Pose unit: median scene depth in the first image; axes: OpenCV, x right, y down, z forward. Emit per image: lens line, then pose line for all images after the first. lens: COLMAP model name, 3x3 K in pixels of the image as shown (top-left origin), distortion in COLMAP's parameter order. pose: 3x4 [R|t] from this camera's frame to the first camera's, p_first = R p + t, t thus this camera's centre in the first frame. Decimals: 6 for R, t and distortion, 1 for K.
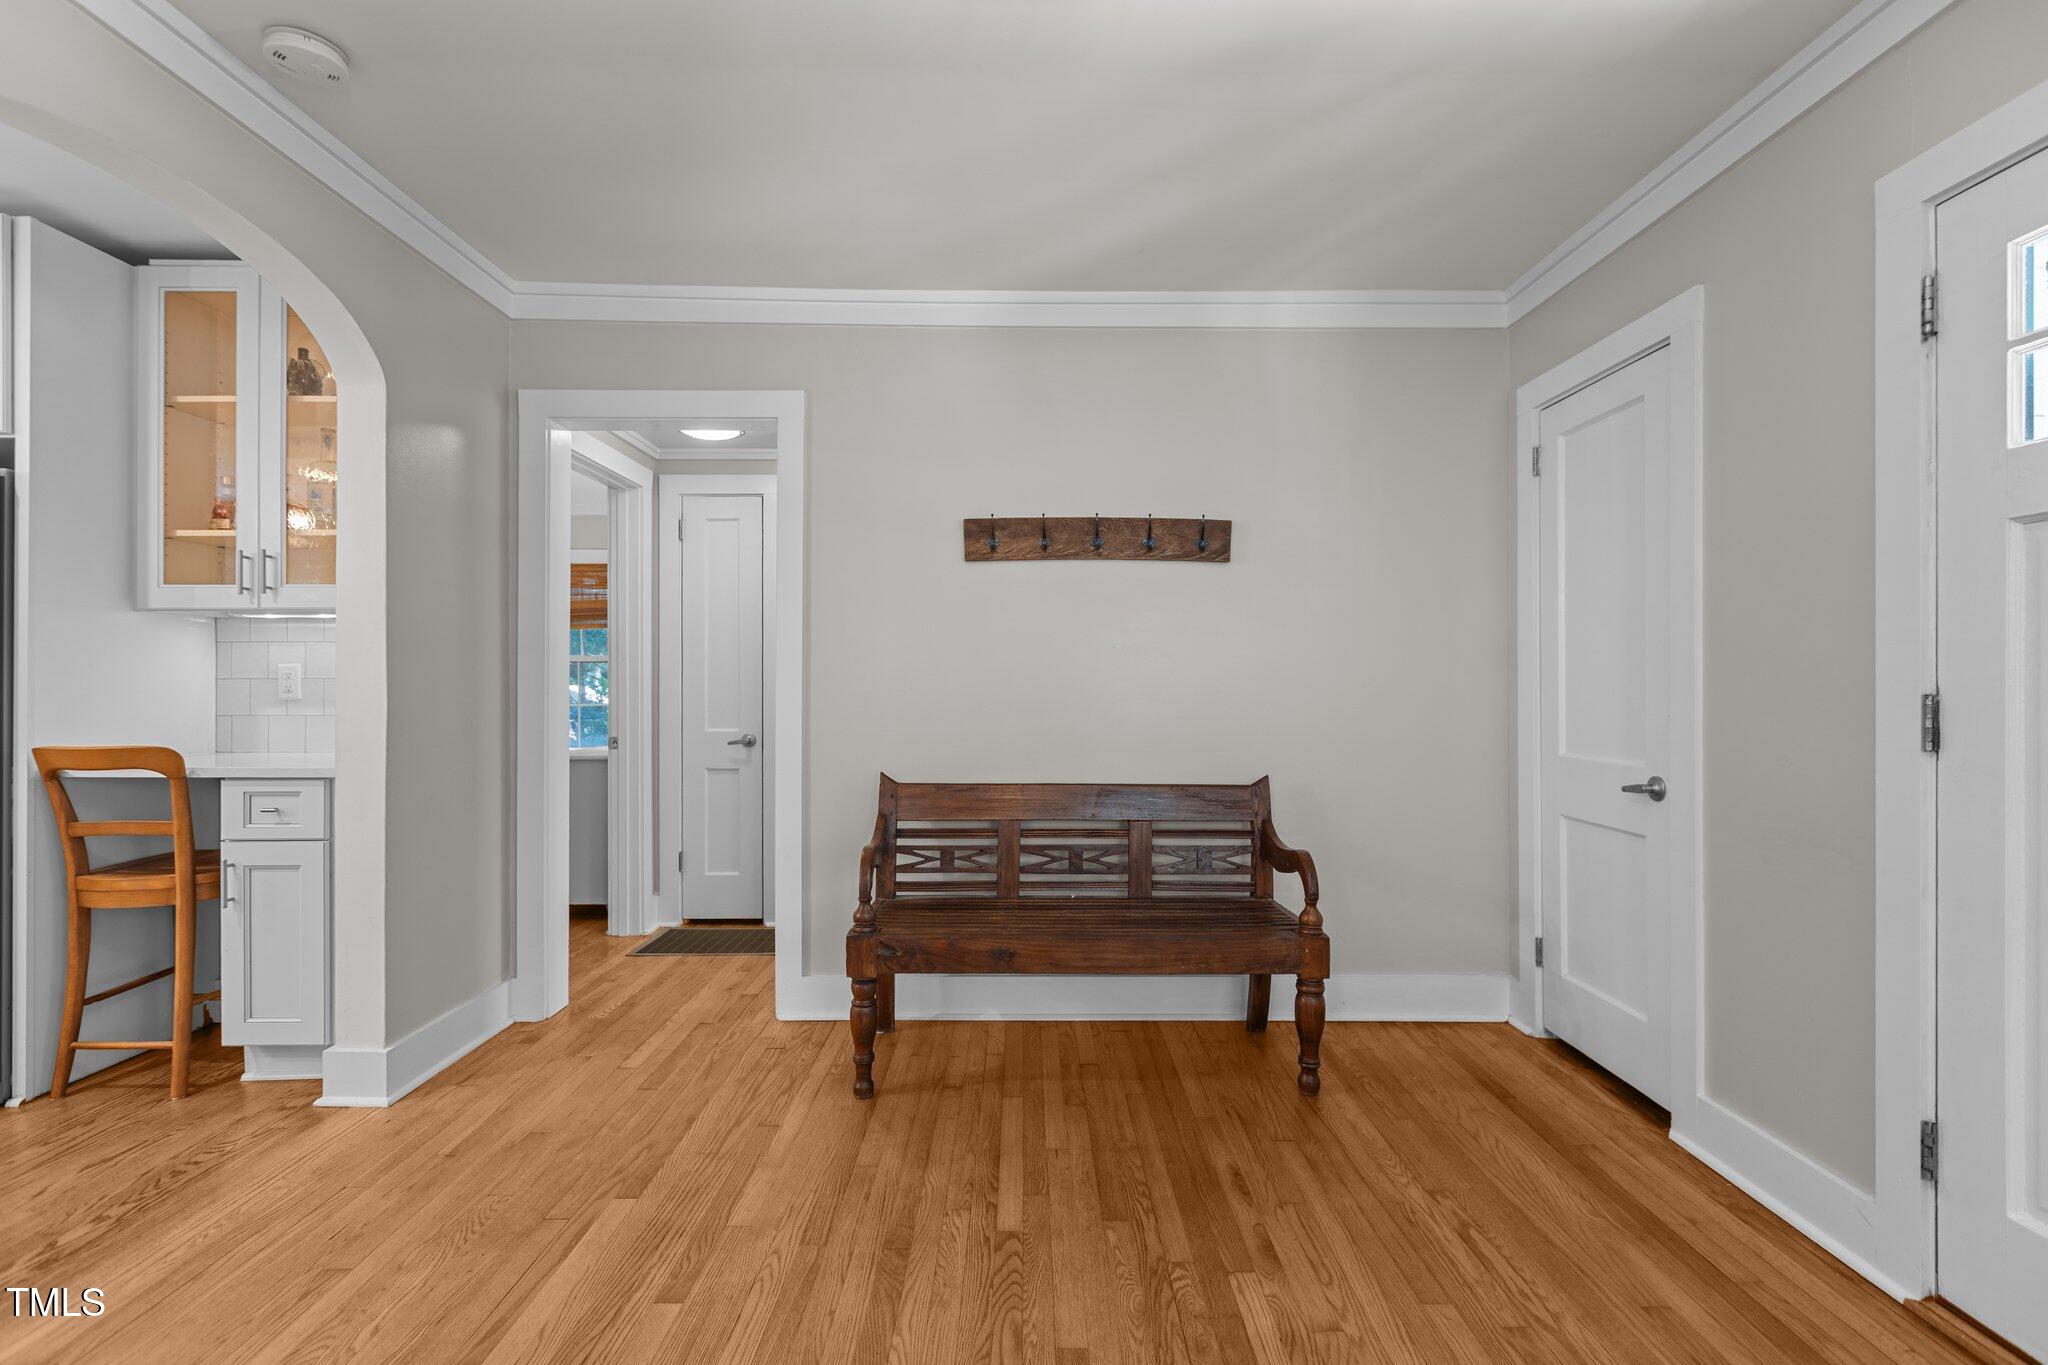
lens RADIAL K [[911.9, 0, 1028.0], [0, 911.9, 682.1], [0, 0, 1]] dist [0.002285, -0.001199]
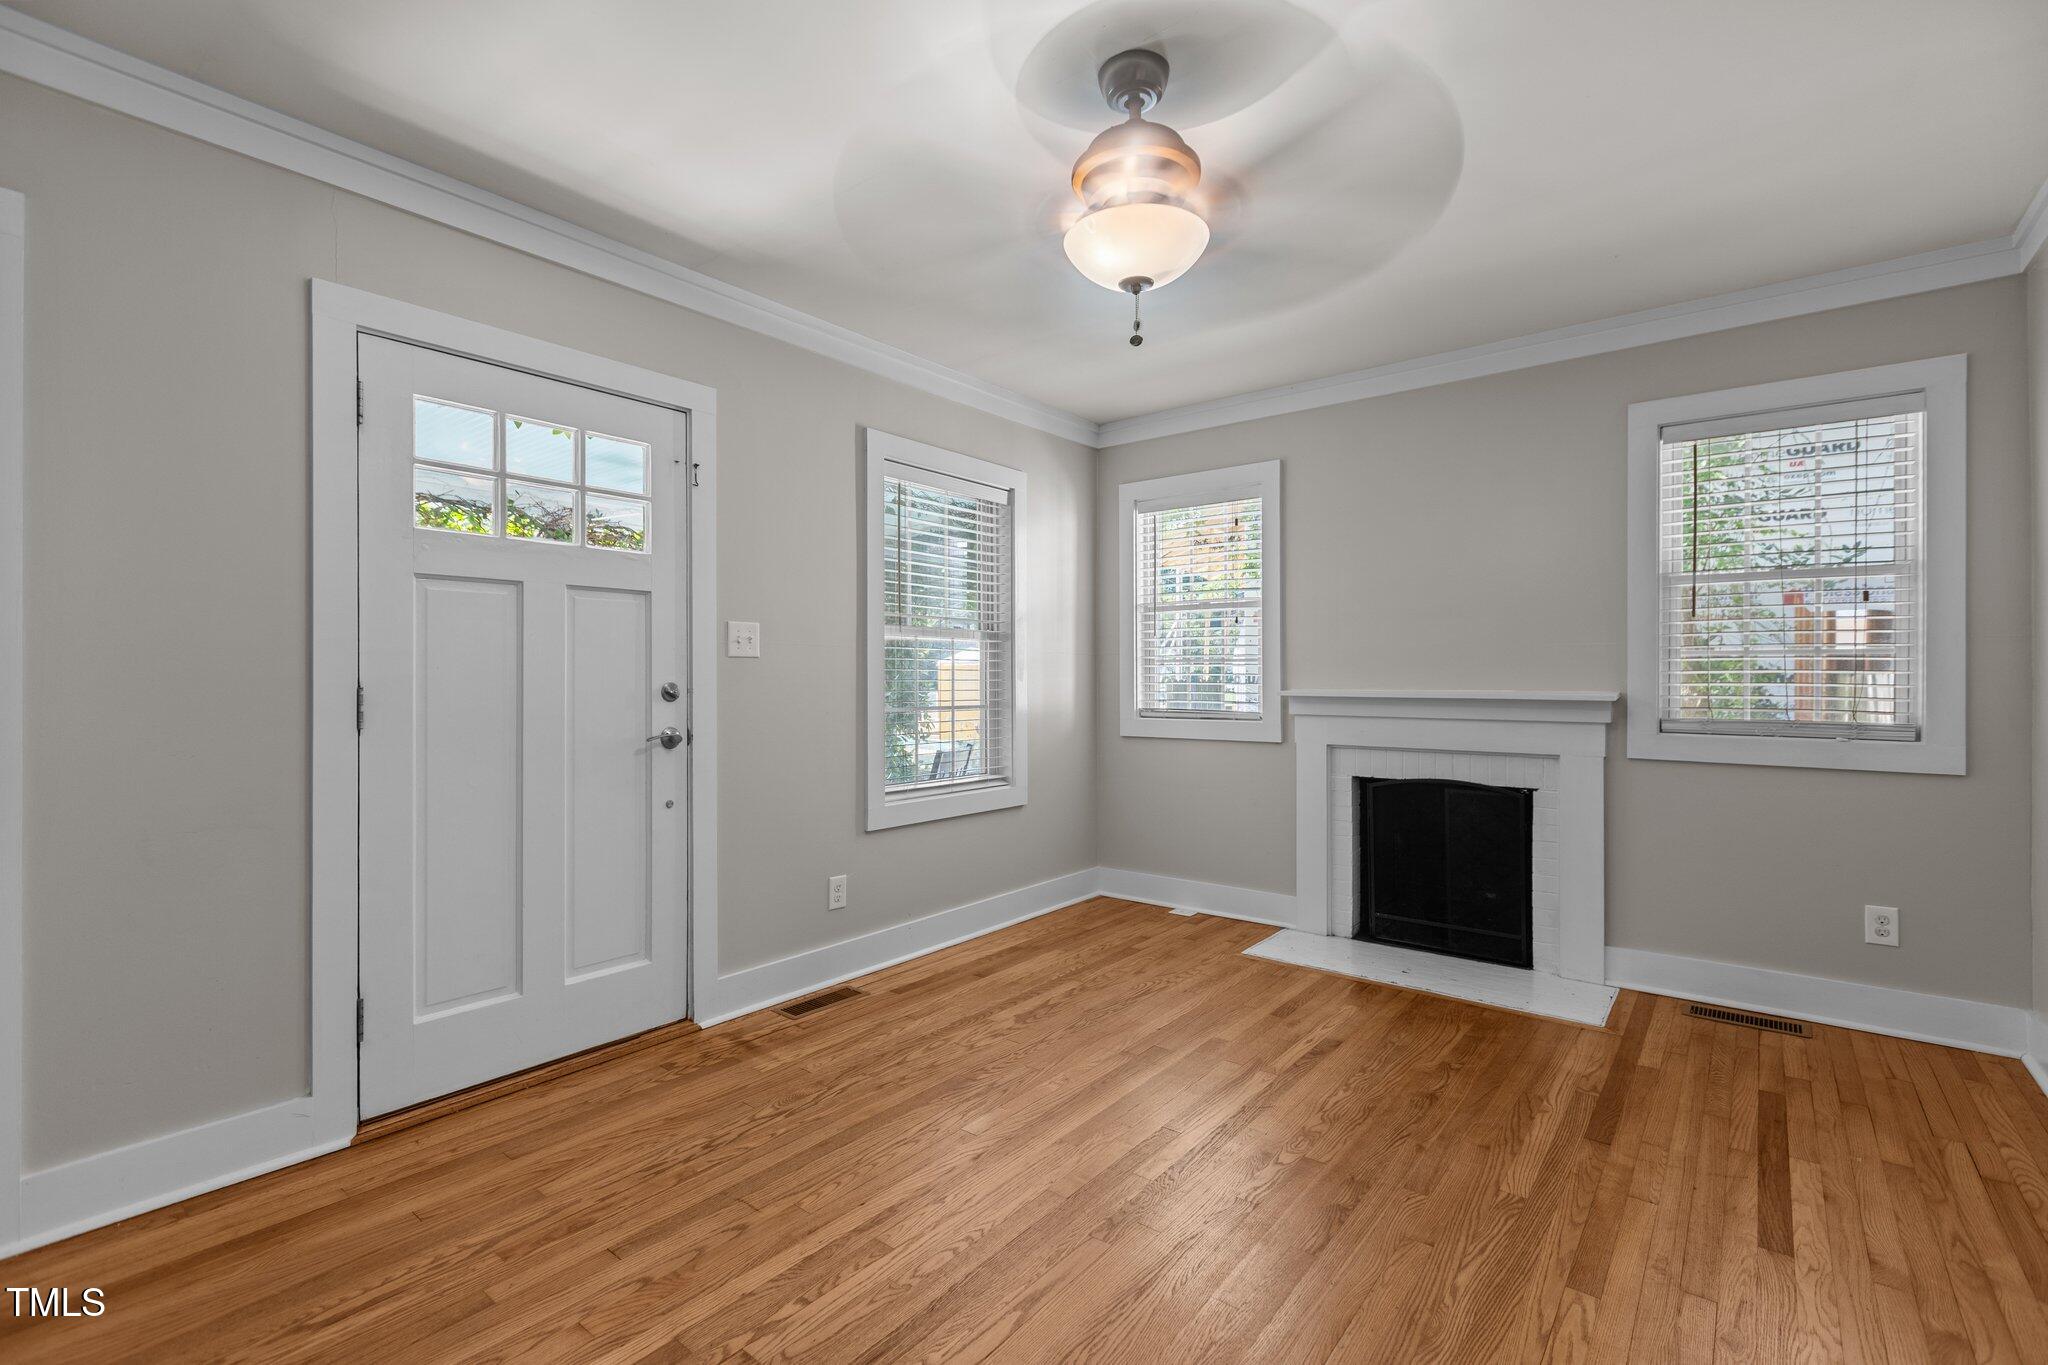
lens RADIAL K [[911.9, 0, 1039.8], [0, 911.9, 681.5], [0, 0, 1]] dist [0.002285, -0.001199]
pose [[-0.781038, -0.006897, 0.624446, -0.626795], [-0.008029, 0.999967, 0.001003, -0.005499], [-0.624432, -0.004230, -0.781068, 1.354767]]
